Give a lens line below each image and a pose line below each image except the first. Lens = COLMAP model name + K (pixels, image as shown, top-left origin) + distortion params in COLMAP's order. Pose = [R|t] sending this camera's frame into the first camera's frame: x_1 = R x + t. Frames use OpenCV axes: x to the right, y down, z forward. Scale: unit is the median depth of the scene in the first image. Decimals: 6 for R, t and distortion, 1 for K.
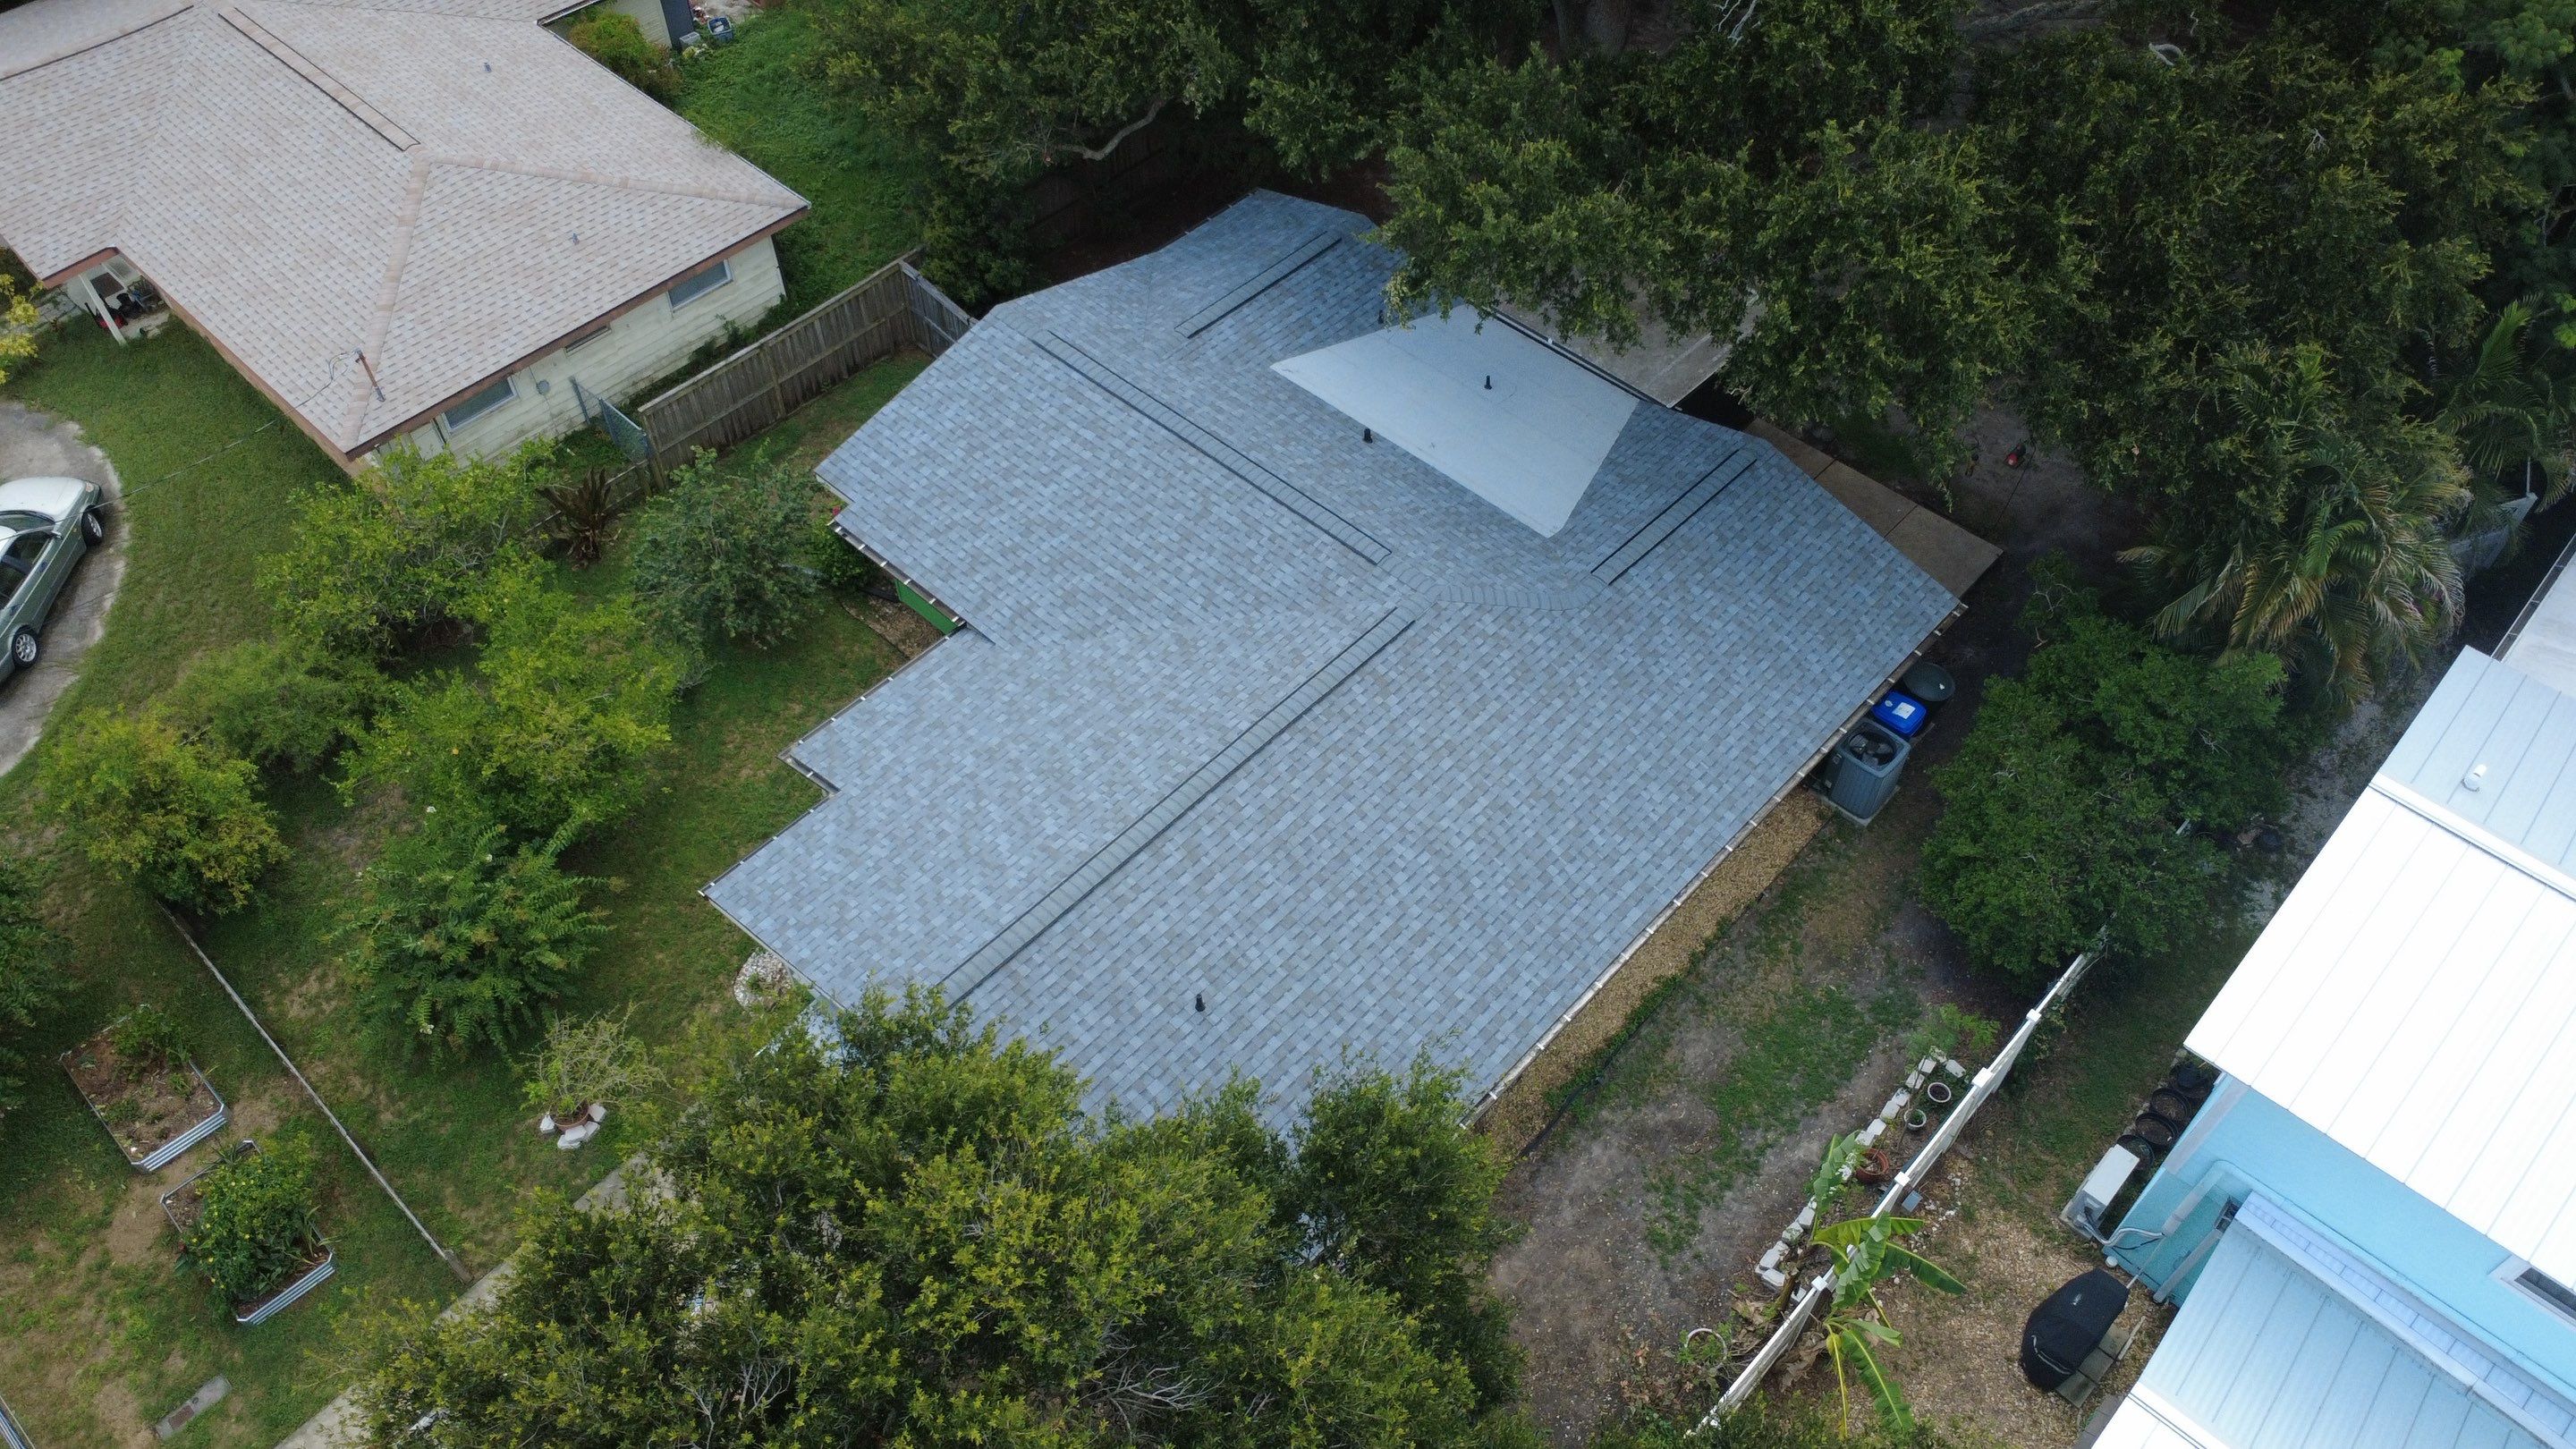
lens RADIAL K [[1874.9, 0, 1288.7], [0, 1874.9, 731.9], [0, 0, 1]] dist [-0.005018, 0.008241]
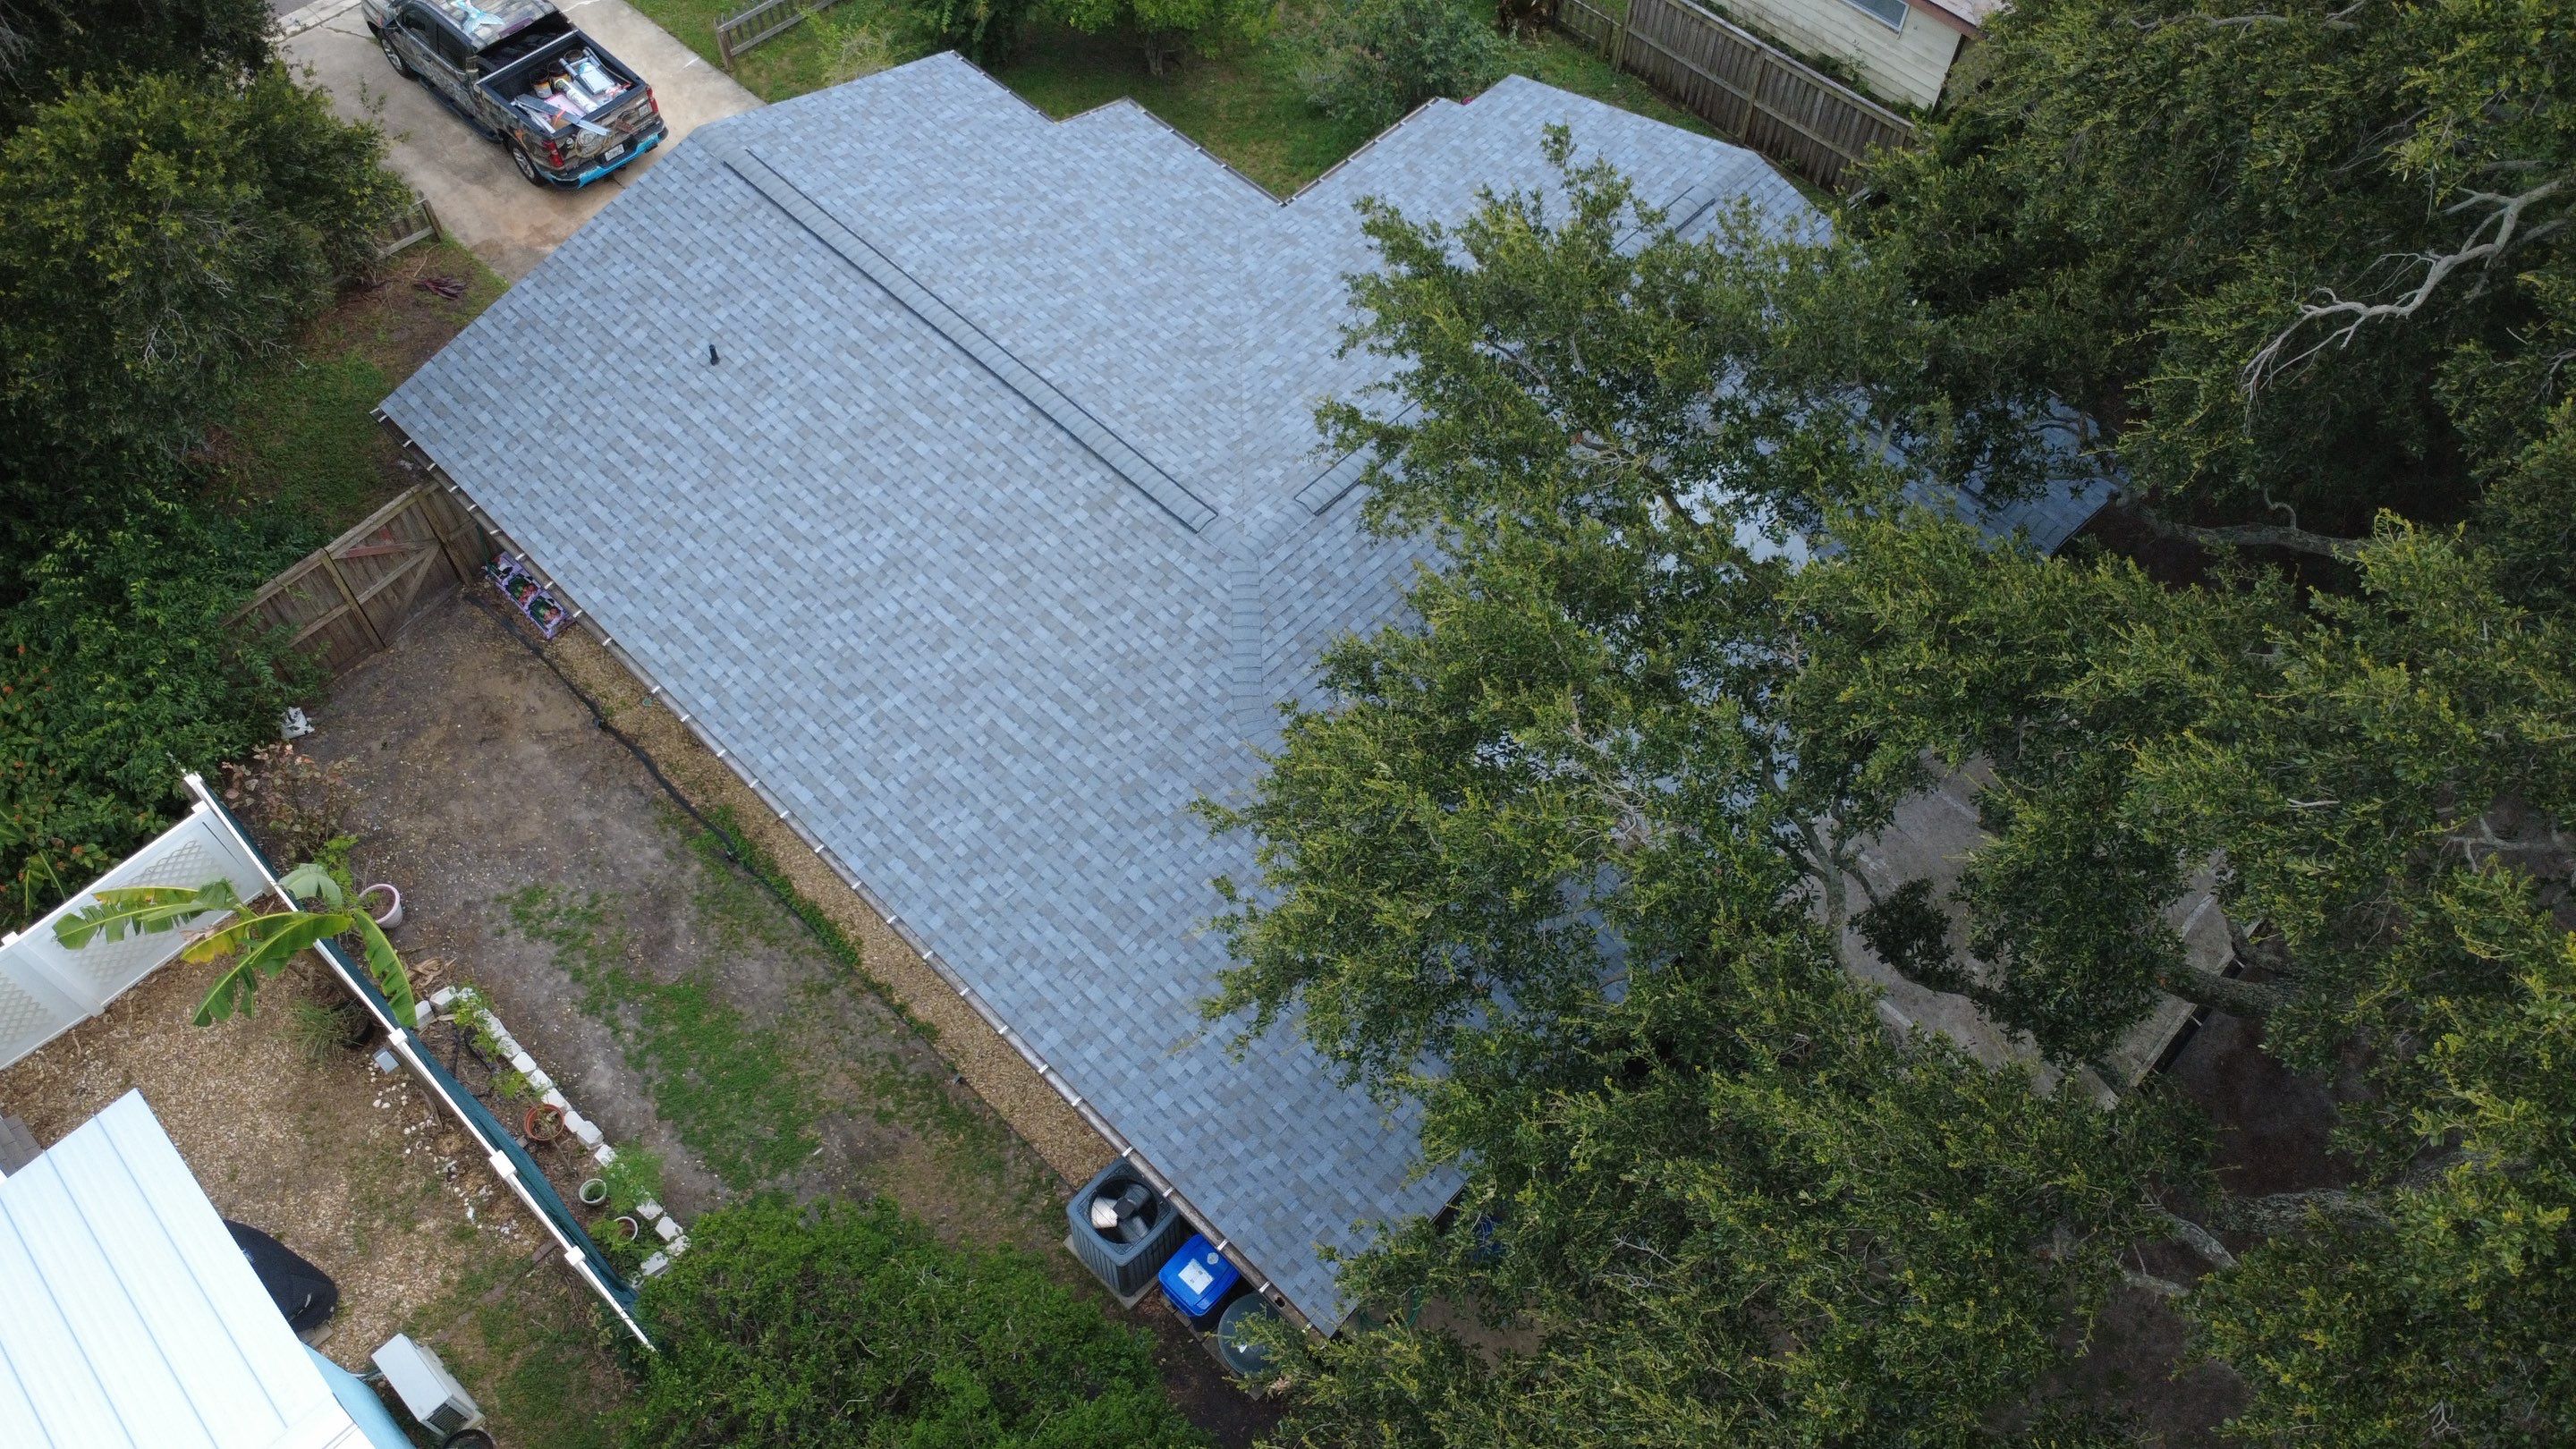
lens RADIAL K [[1874.9, 0, 1279.4], [0, 1874.9, 725.0], [0, 0, 1]] dist [-0.005018, 0.008241]
pose [[-0.021719, 0.832893, -0.553007, 0.547990], [-0.786303, 0.327389, 0.523969, -0.455287], [0.617459, 0.446211, 0.647796, 0.528464]]
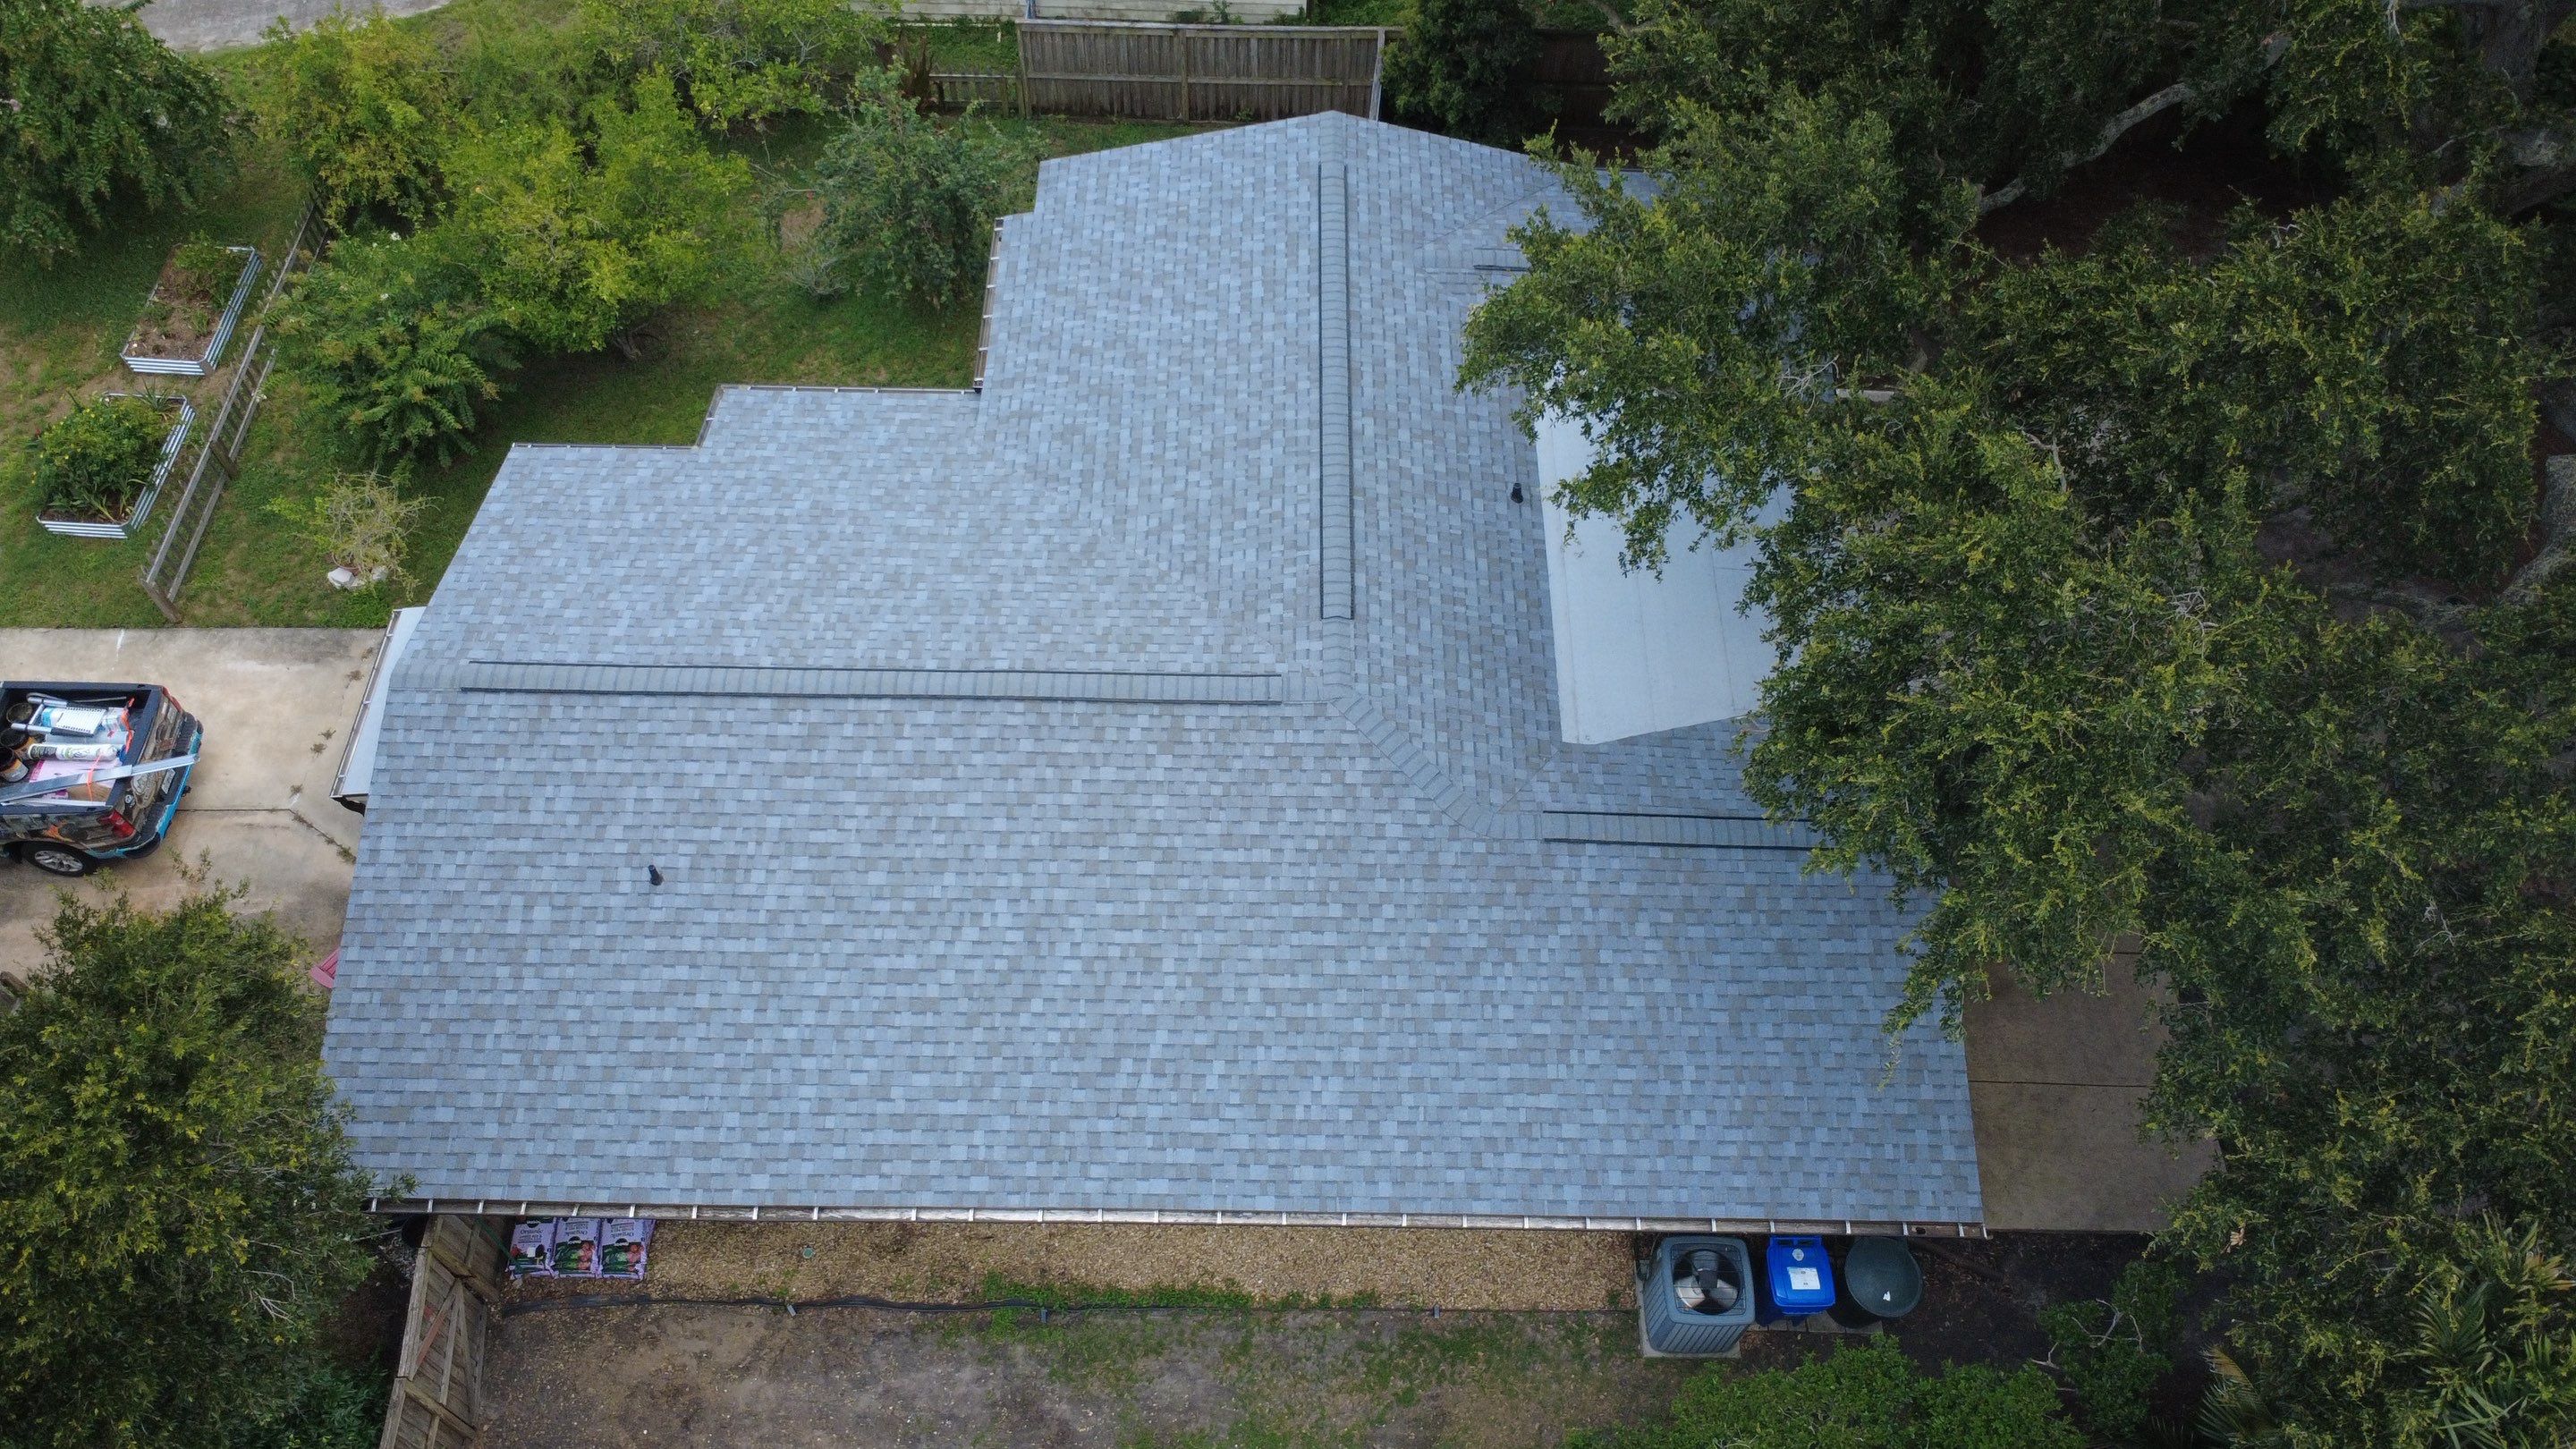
lens RADIAL K [[1874.9, 0, 1281.8], [0, 1874.9, 727.8], [0, 0, 1]] dist [-0.005018, 0.008241]
pose [[0.675531, 0.621722, -0.396383, 0.357986], [-0.583322, 0.779454, 0.228445, -0.215266], [0.450991, 0.076898, 0.889210, 0.321254]]
